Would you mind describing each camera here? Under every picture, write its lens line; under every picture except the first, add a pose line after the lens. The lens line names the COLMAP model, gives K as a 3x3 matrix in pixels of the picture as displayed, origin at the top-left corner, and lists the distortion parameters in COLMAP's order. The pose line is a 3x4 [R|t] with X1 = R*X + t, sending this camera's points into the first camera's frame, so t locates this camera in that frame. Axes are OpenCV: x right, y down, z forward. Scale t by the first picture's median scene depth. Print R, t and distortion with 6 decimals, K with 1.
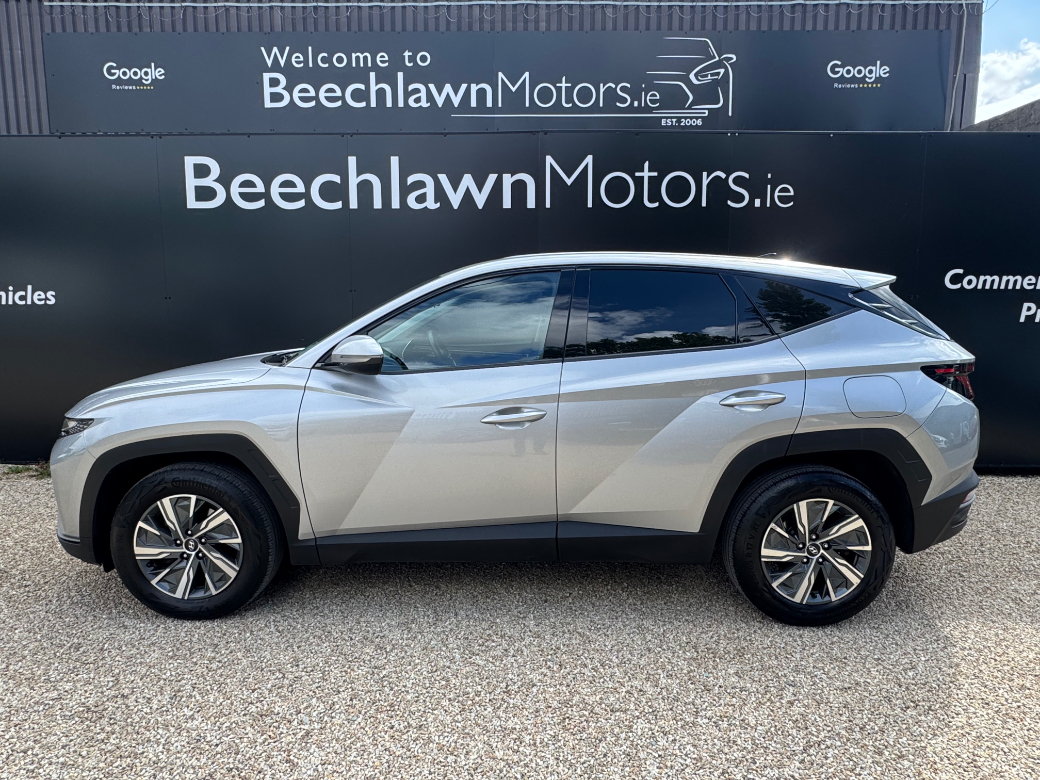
lens RADIAL K [[626.4, 0, 526.4], [0, 626.4, 384.2], [0, 0, 1]] dist [-0.010406, 0.004299]
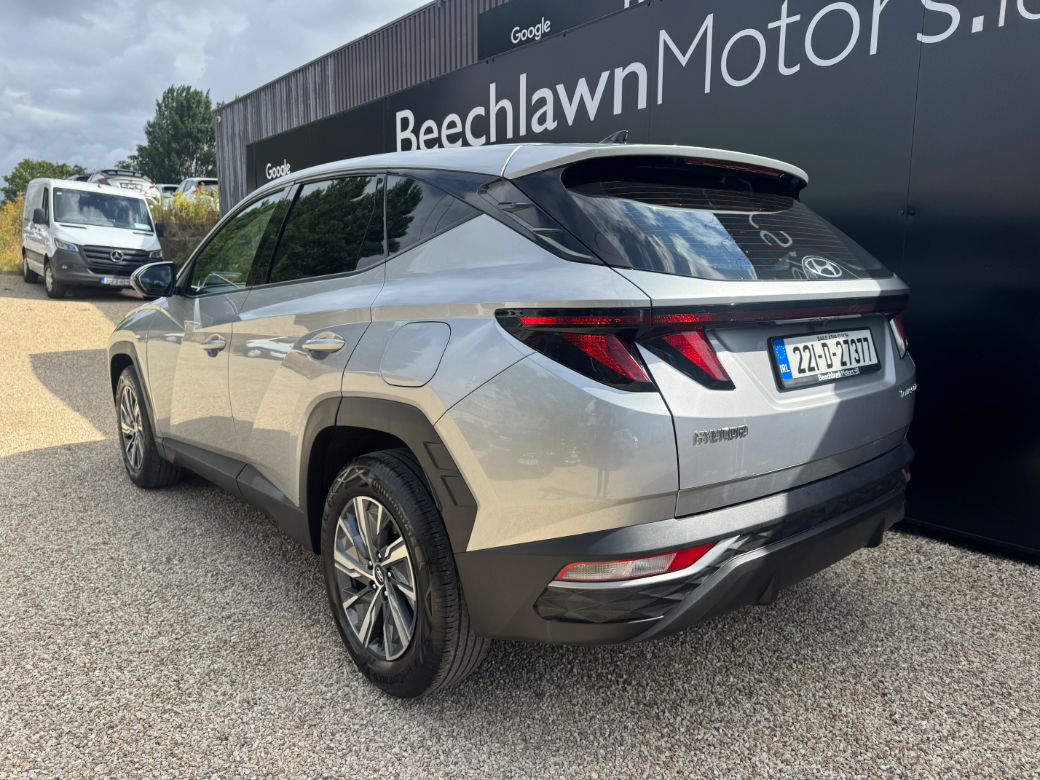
lens RADIAL K [[763.3, 0, 522.5], [0, 763.3, 396.3], [0, 0, 1]] dist [-0.009761, 0.009173]
pose [[0.645429, 0.117215, -0.754773, 0.636658], [-0.089559, 0.992952, 0.077619, -0.002362], [0.758552, 0.017499, 0.651378, 0.316407]]
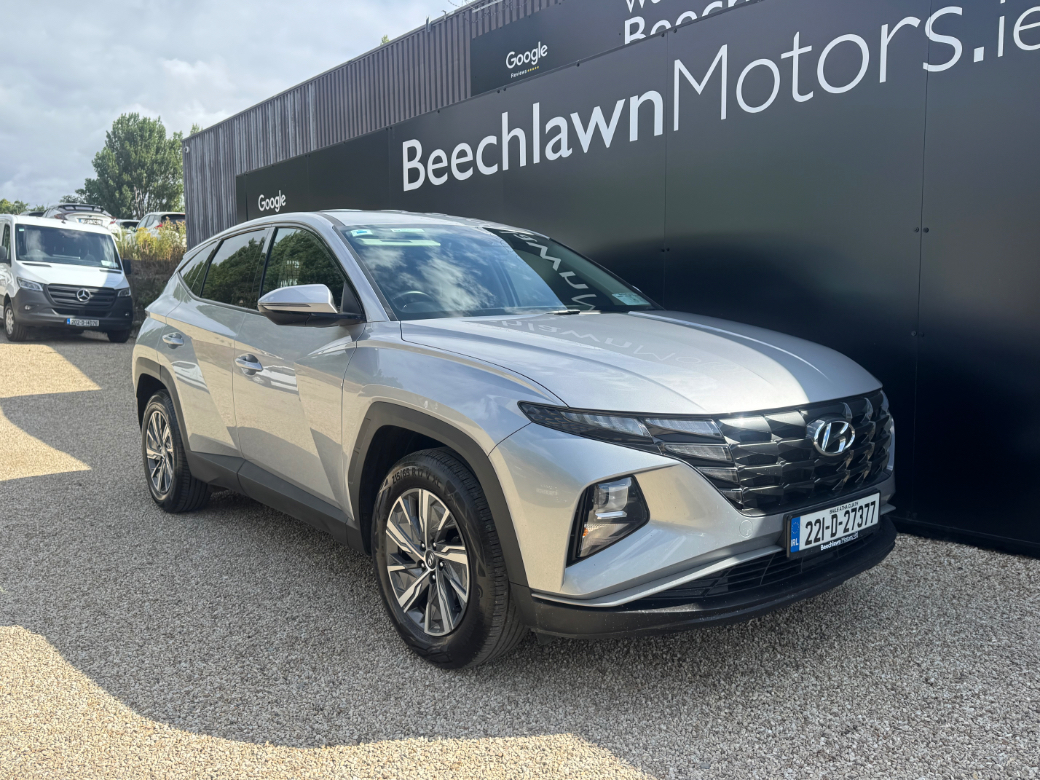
lens RADIAL K [[845.3, 0, 511.8], [0, 845.3, 395.0], [0, 0, 1]] dist [0.028311, -0.042678]
pose [[0.651620, 0.059451, -0.756212, 0.685625], [-0.072302, 0.997253, 0.016099, 0.026325], [0.755091, 0.044185, 0.654129, 0.214698]]
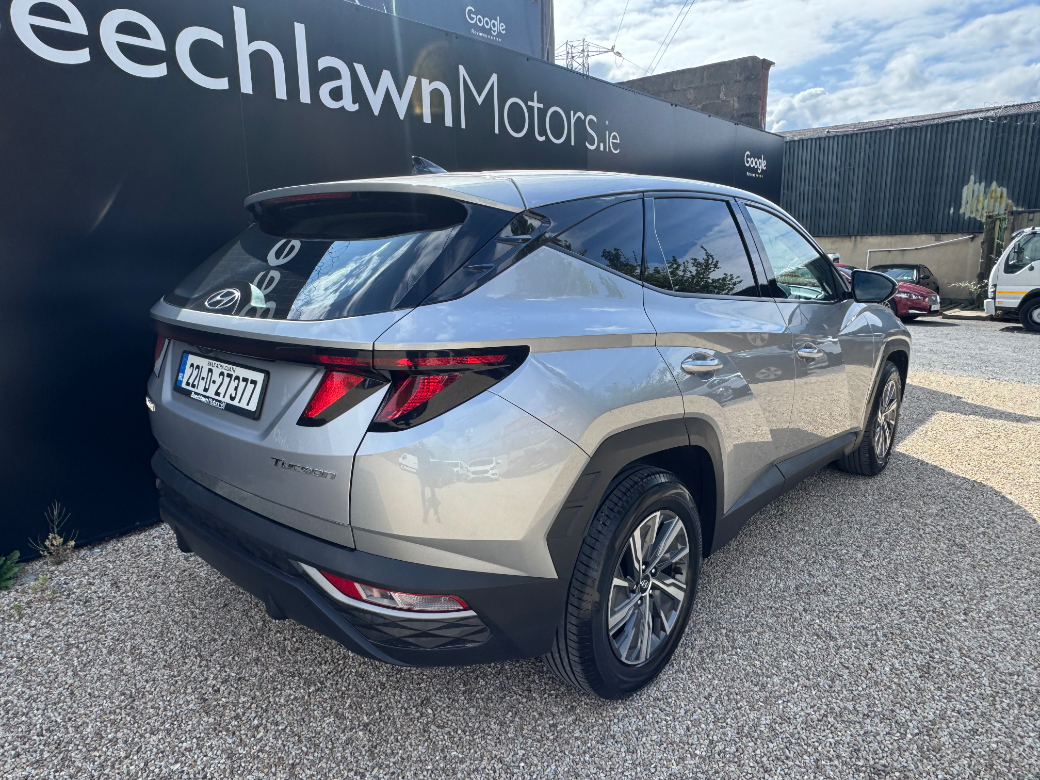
lens RADIAL K [[661.9, 0, 517.2], [0, 661.9, 382.6], [0, 0, 1]] dist [-0.004941, 0.001551]
pose [[0.656273, -0.162268, 0.736868, -0.644923], [0.103088, 0.986726, 0.125477, -0.044418], [-0.747448, -0.006385, 0.664290, 0.341533]]
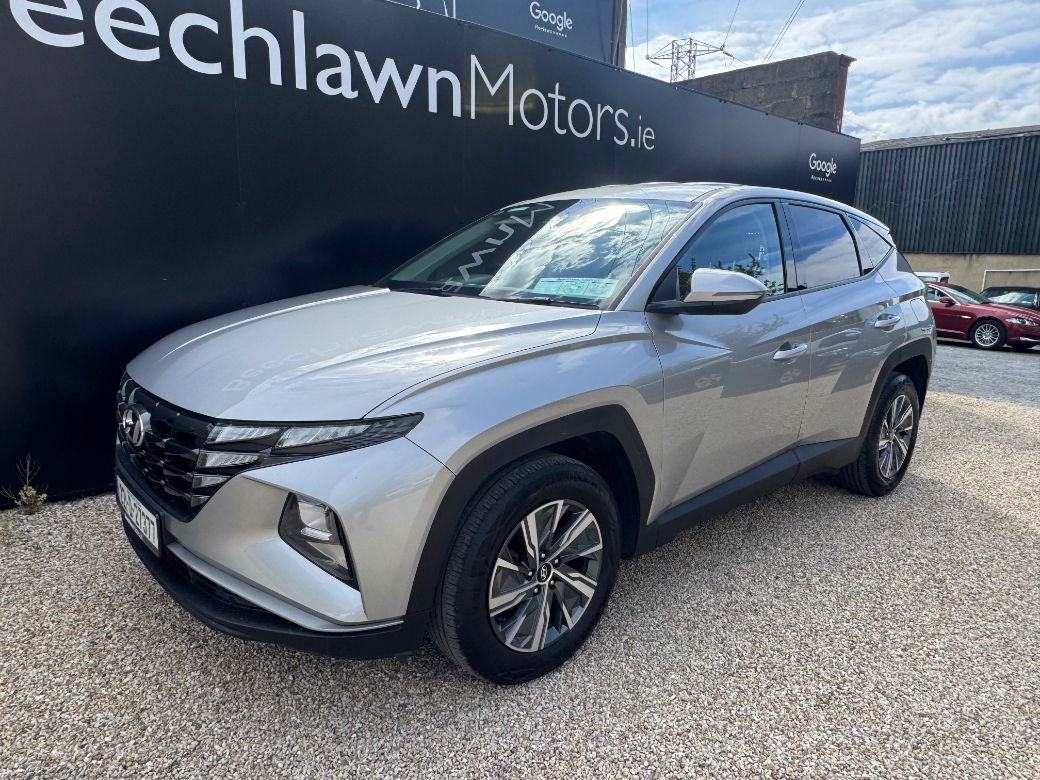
lens RADIAL K [[680.8, 0, 518.6], [0, 680.8, 388.6], [0, 0, 1]] dist [-0.003870, 0.000483]
pose [[0.751532, -0.114002, 0.649772, -0.562854], [0.055448, 0.992386, 0.109981, -0.017196], [-0.657363, -0.046626, 0.752130, 0.249451]]
